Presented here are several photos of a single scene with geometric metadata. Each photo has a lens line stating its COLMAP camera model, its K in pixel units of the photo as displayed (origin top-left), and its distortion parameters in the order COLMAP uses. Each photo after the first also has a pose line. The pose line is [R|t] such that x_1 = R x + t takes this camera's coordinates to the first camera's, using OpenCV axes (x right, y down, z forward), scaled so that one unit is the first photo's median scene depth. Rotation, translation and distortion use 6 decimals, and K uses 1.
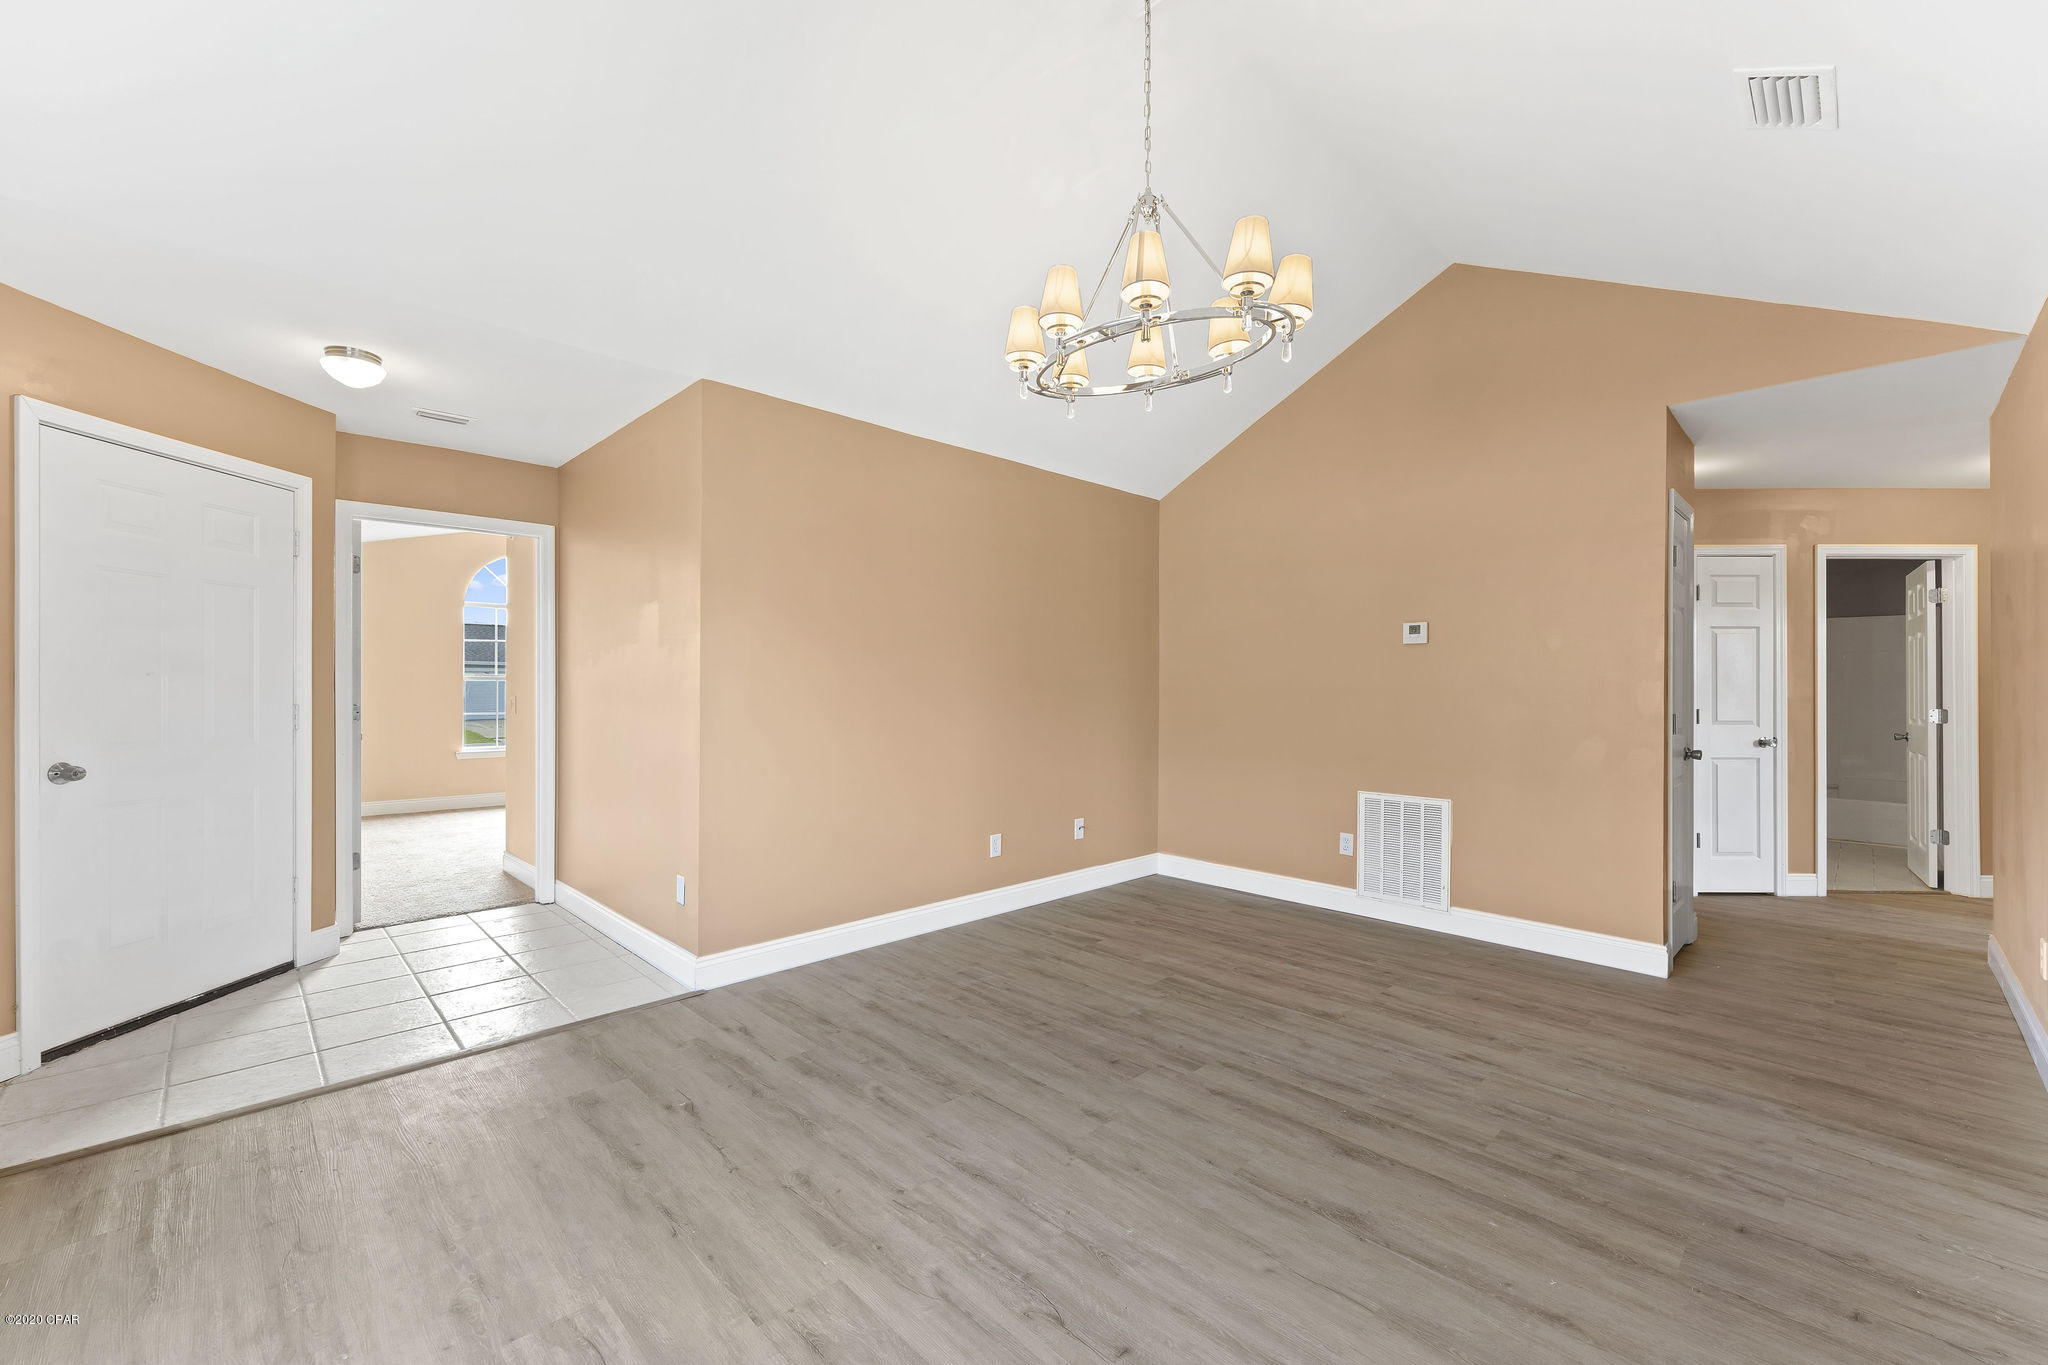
lens RADIAL K [[827.8, 0, 1028.1], [0, 827.8, 693.2], [0, 0, 1]] dist [0.001416, -0.000296]
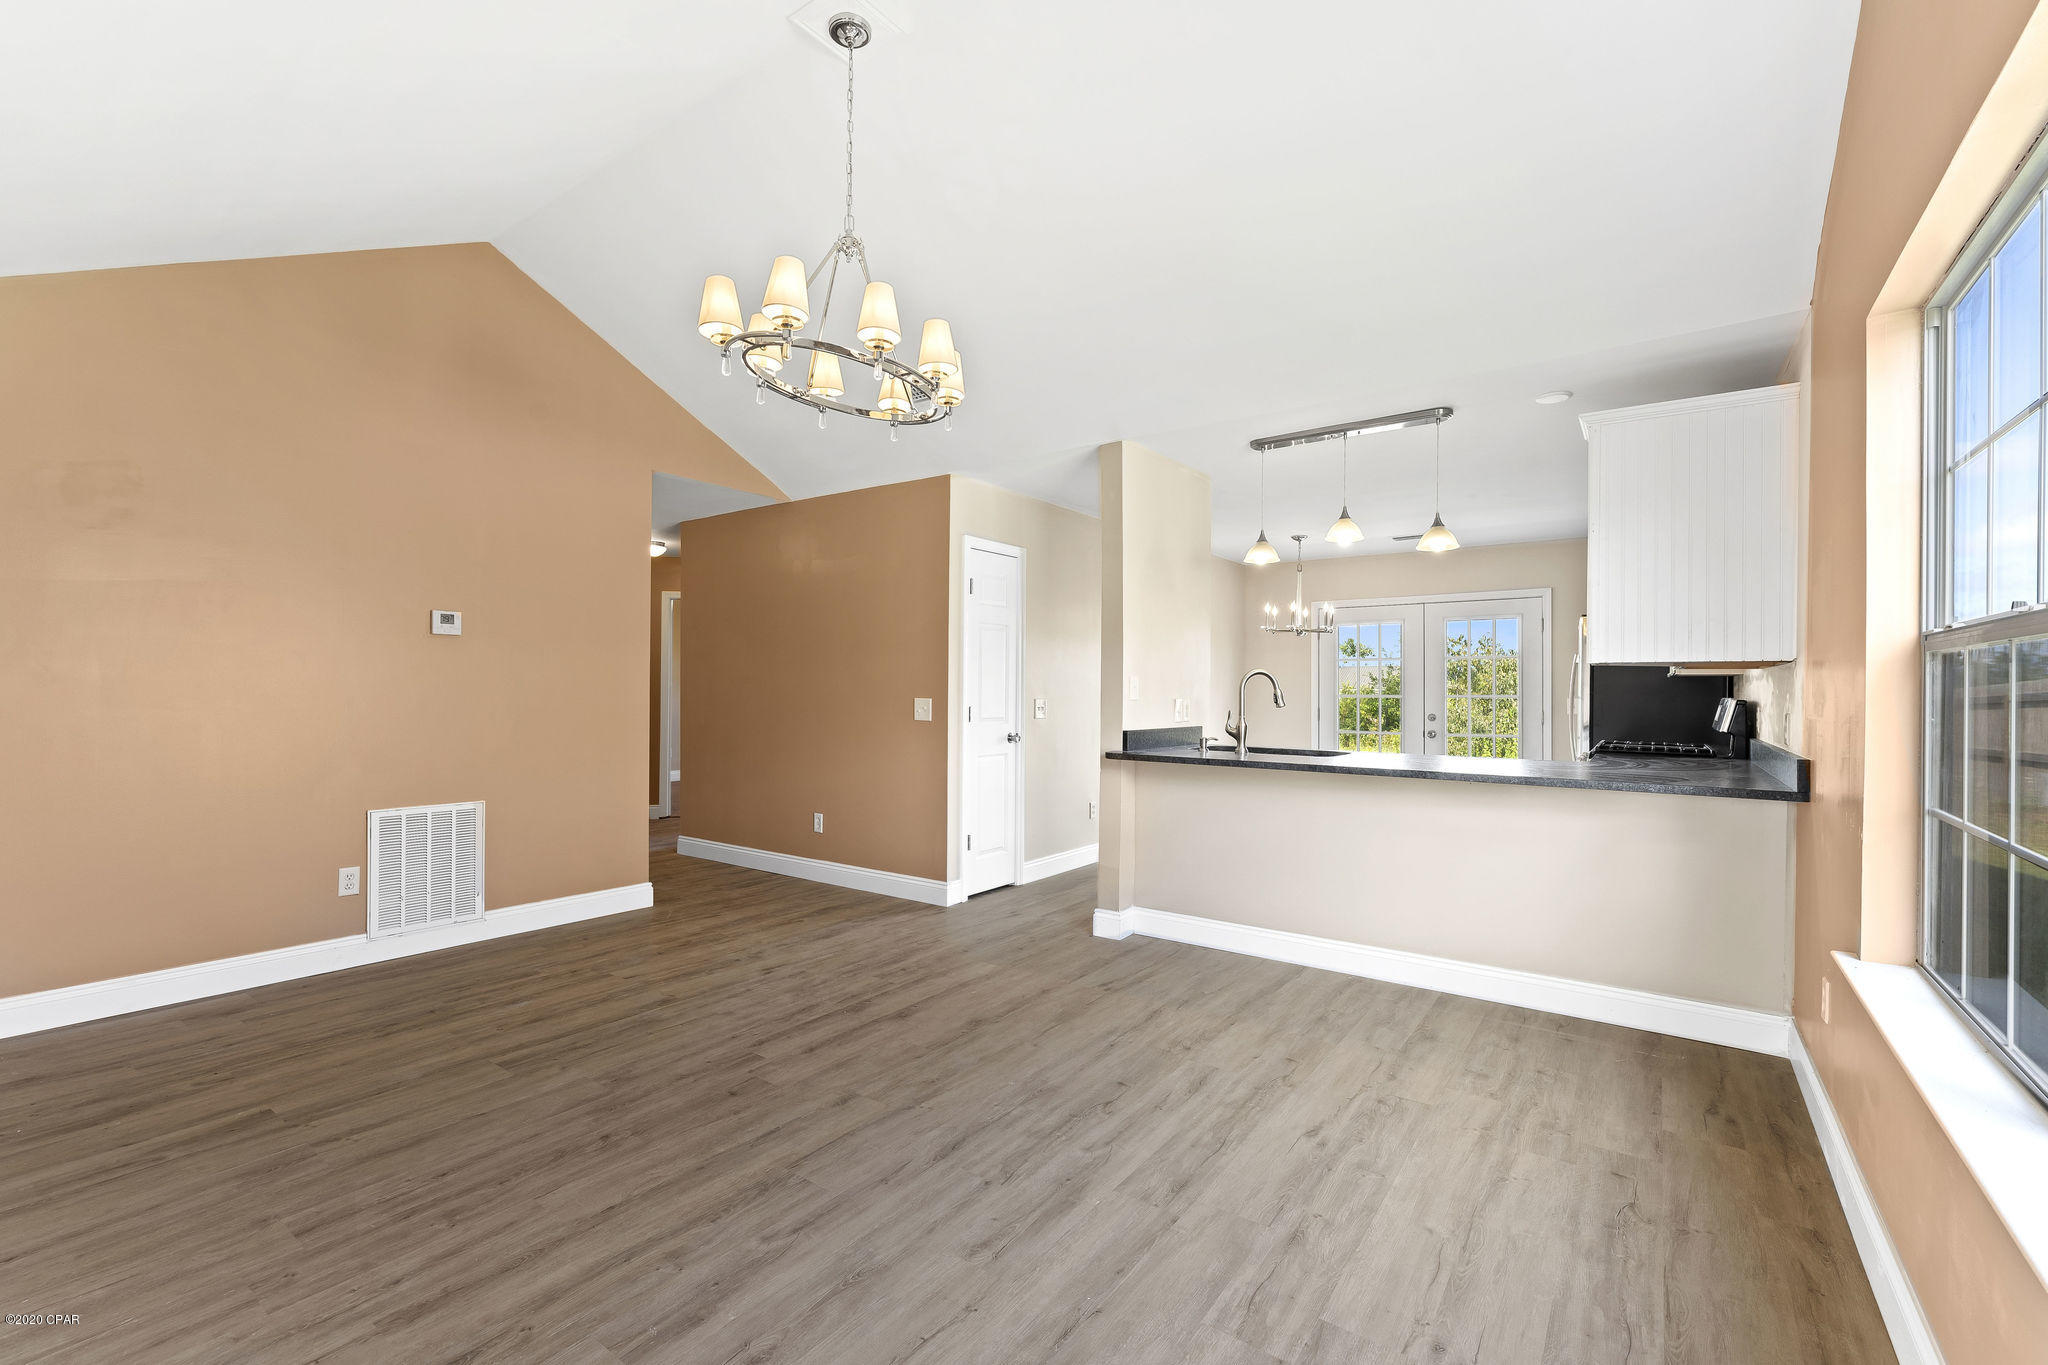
lens RADIAL K [[871.1, 0, 1030.3], [0, 871.1, 691.8], [0, 0, 1]] dist [0.000274, -0.000587]
pose [[-0.166359, -0.005821, 0.986048, -0.861190], [-0.002790, 0.999981, 0.005432, -0.006544], [-0.986061, -0.001847, -0.166372, 0.797720]]
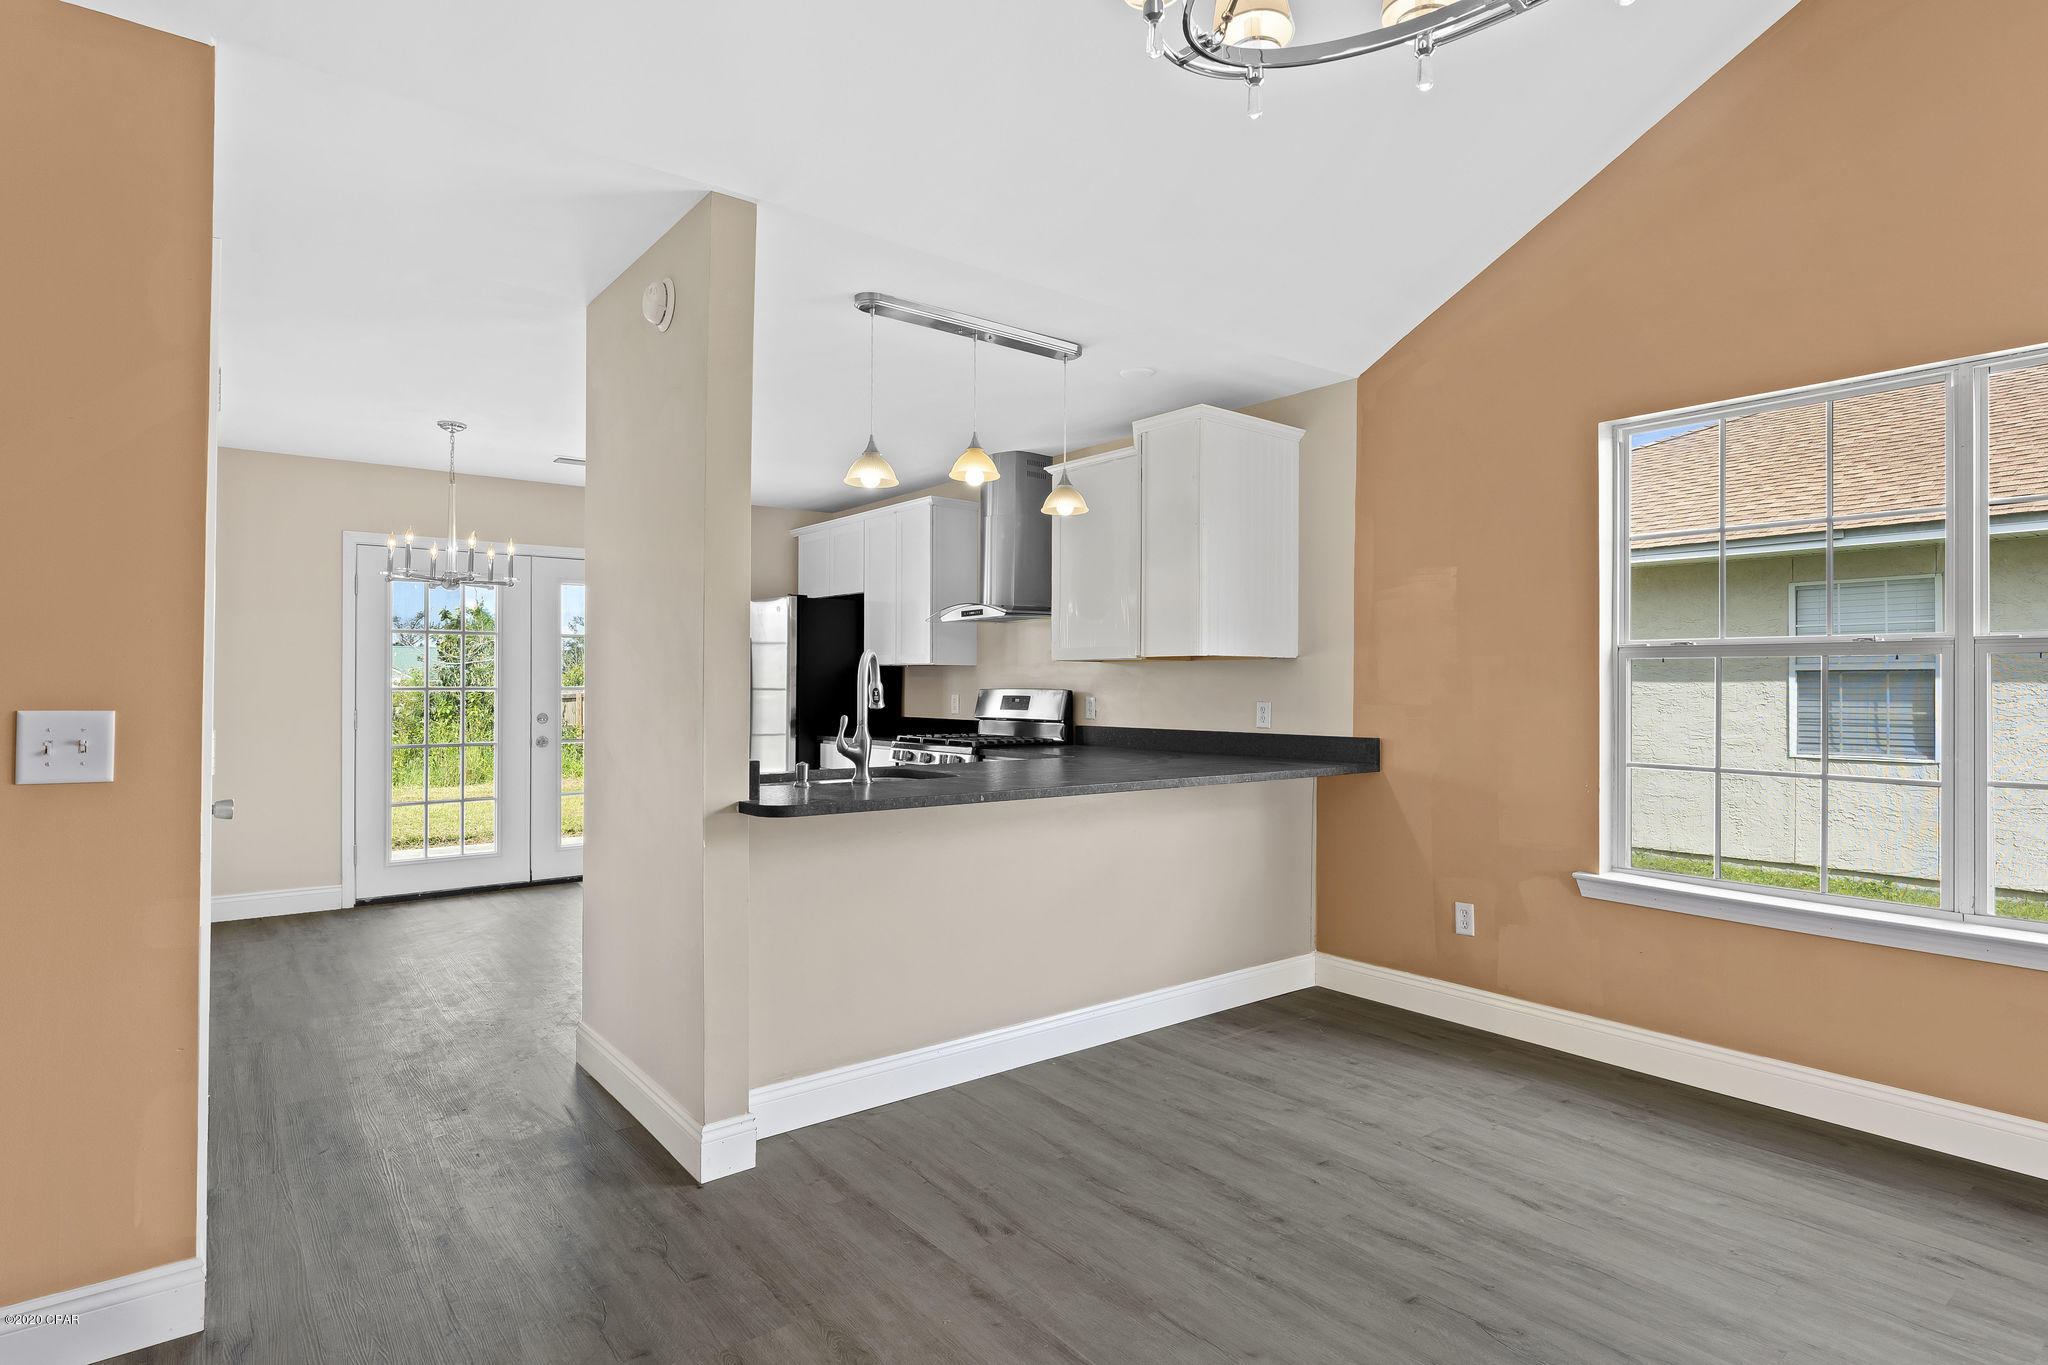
lens RADIAL K [[1066.9, 0, 1031.4], [0, 1066.9, 673.0], [0, 0, 1]] dist [0.005450, -0.002123]
pose [[-0.993758, -0.006051, 0.111396, 0.246688], [-0.006894, 0.999950, -0.007180, -0.005896], [-0.111348, -0.007903, -0.993750, 1.319871]]
